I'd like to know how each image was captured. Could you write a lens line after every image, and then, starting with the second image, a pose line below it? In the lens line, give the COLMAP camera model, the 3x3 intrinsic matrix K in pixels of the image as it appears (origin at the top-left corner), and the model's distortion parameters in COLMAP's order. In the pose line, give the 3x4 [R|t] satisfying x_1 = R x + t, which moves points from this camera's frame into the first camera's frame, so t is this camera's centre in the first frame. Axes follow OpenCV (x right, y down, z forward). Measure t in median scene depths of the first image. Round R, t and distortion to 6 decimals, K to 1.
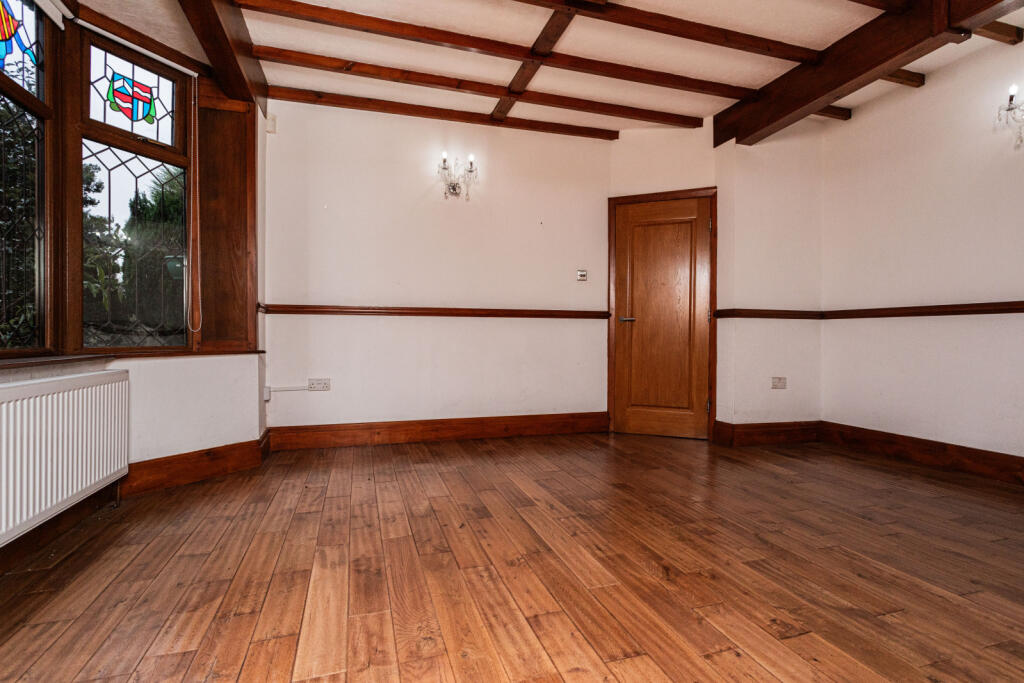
lens RADIAL K [[510.2, 0, 532.6], [0, 510.2, 344.9], [0, 0, 1]] dist [-0.000308, 0.000242]
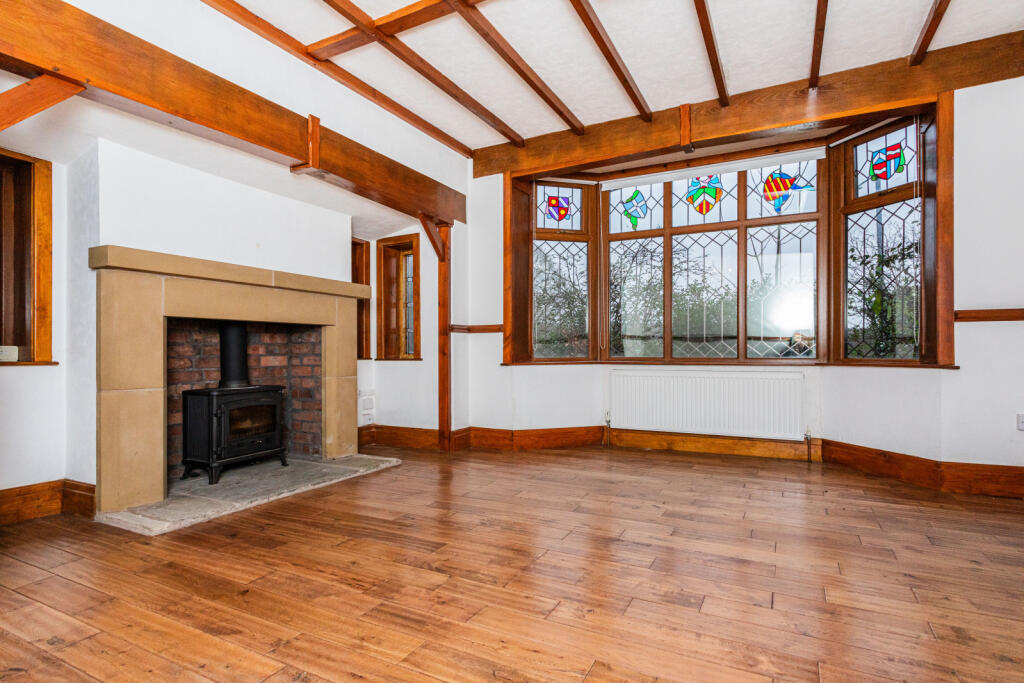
lens RADIAL K [[510.2, 0, 532.6], [0, 510.2, 344.9], [0, 0, 1]] dist [-0.000308, 0.000242]
pose [[-0.712361, -0.015082, -0.701651, 0.854280], [-0.011213, 0.999886, -0.010109, -0.010676], [0.701724, 0.000667, -0.712449, 1.535331]]
